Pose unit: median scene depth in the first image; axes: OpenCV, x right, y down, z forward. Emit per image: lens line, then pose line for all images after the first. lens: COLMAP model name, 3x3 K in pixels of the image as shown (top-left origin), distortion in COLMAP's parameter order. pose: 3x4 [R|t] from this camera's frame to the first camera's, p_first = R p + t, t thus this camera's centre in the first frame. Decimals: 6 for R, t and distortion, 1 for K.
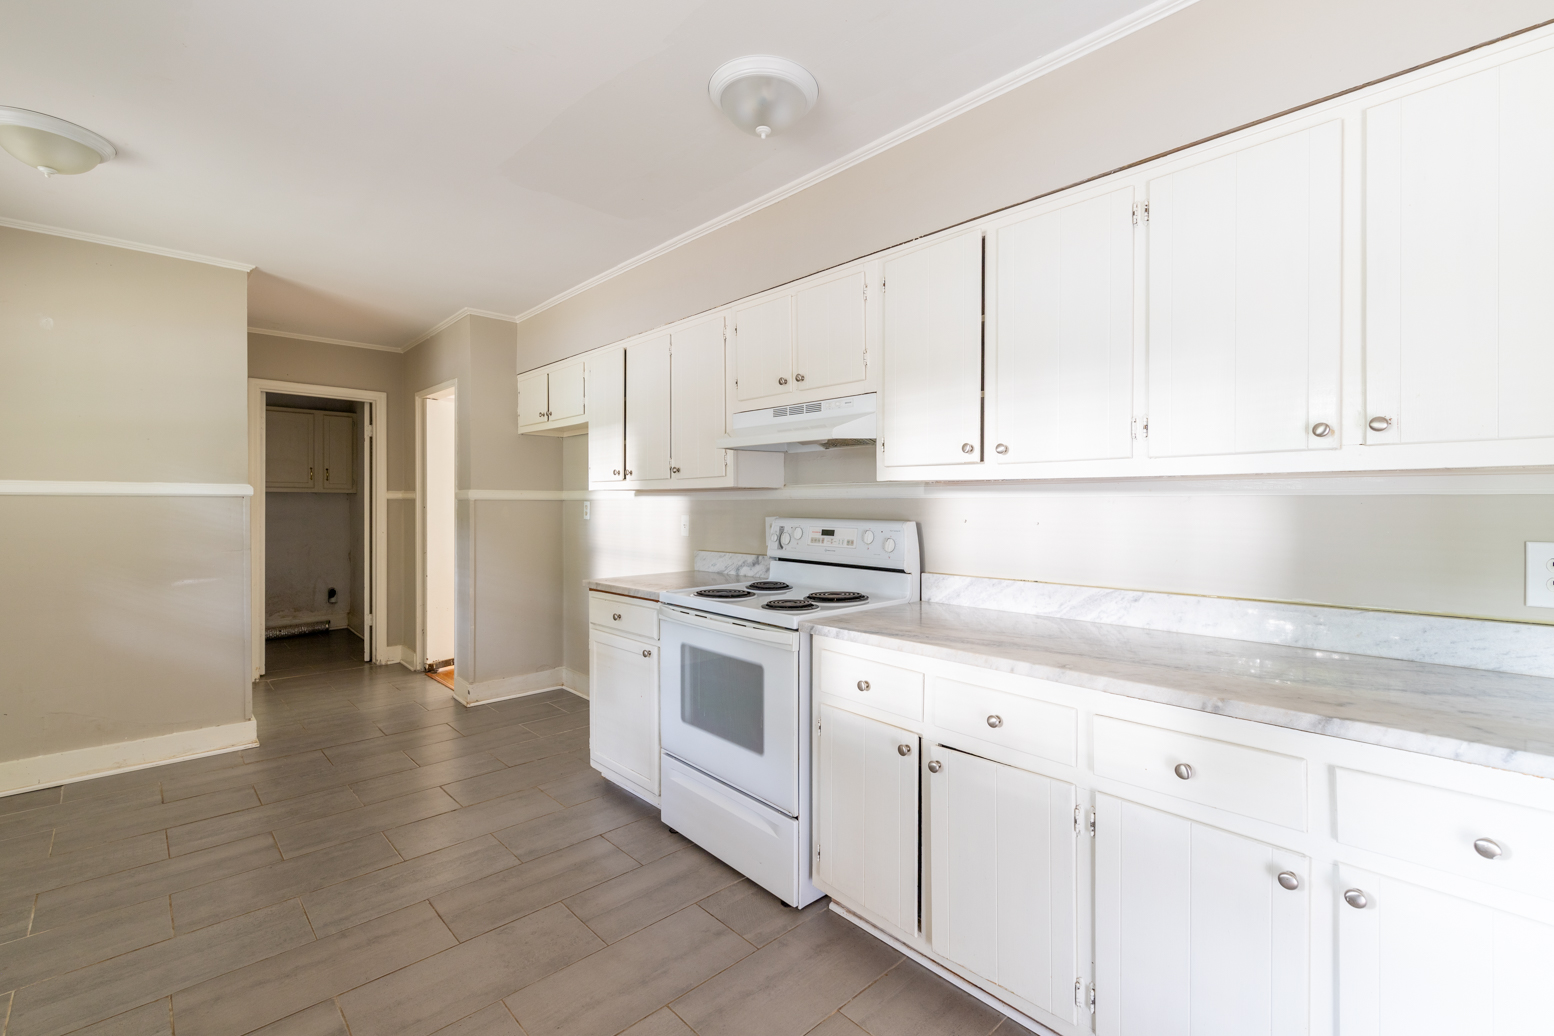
lens RADIAL K [[675.5, 0, 776.3], [0, 675.5, 501.5], [0, 0, 1]] dist [0.002615, 0.000379]
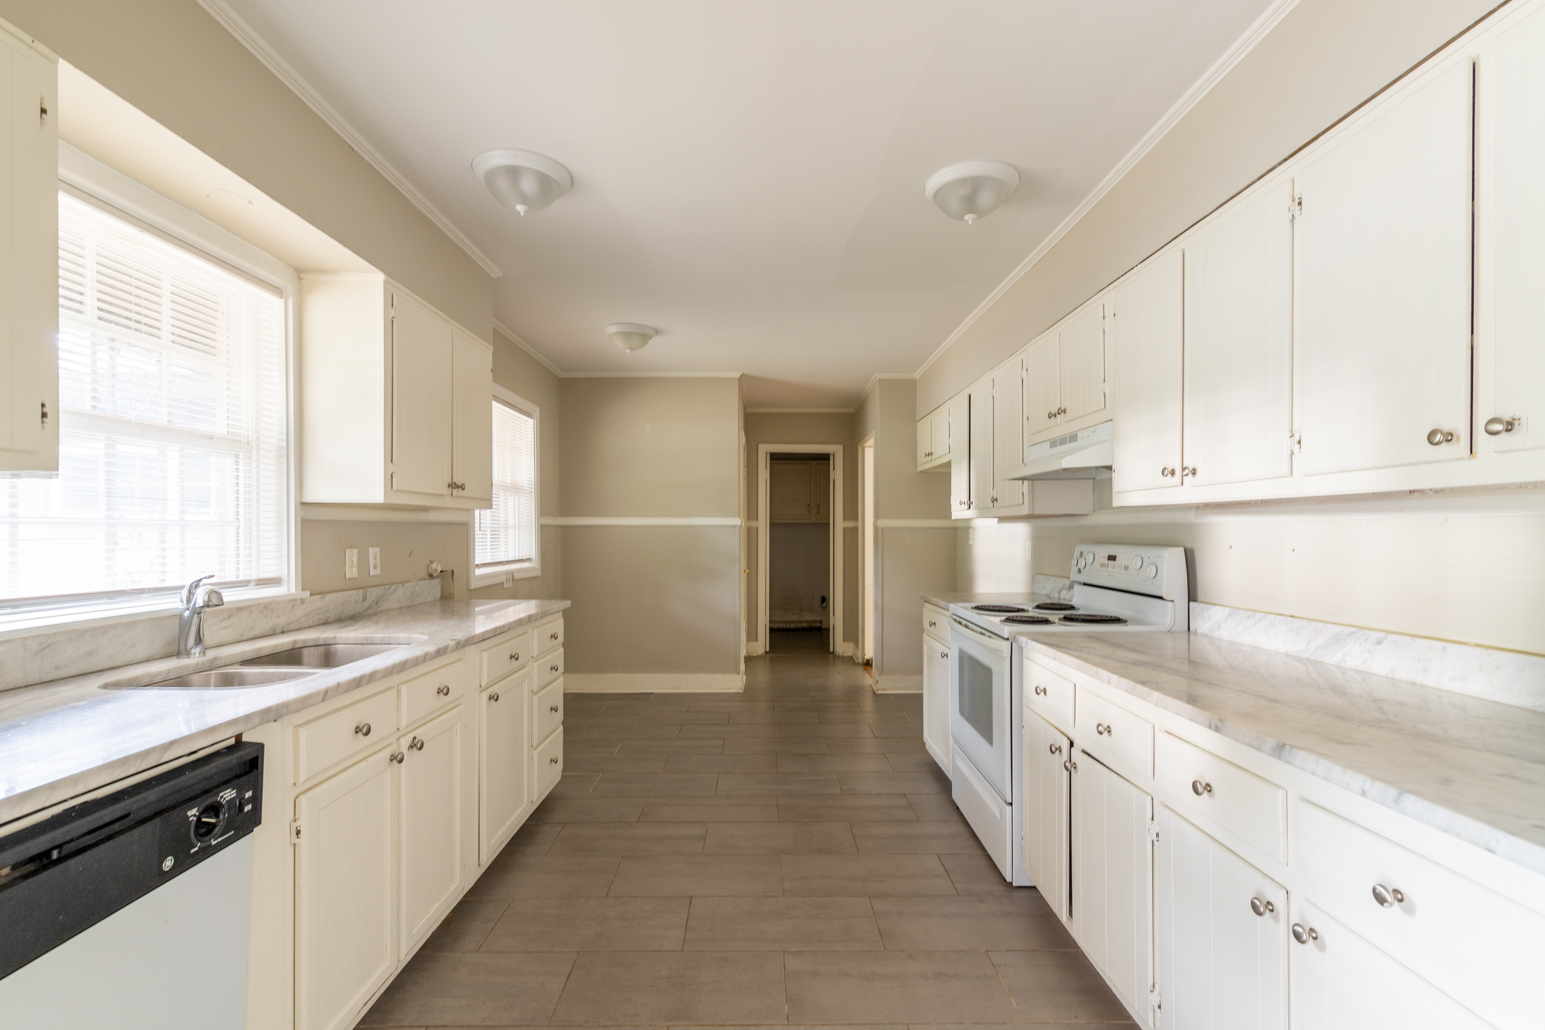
lens RADIAL K [[680.7, 0, 772.8], [0, 680.7, 525.3], [0, 0, 1]] dist [0.002662, 0.000170]
pose [[0.739412, -0.007030, -0.673217, 0.424681], [0.002703, 0.999968, -0.007473, 0.004174], [0.673248, 0.003706, 0.739408, -0.101332]]
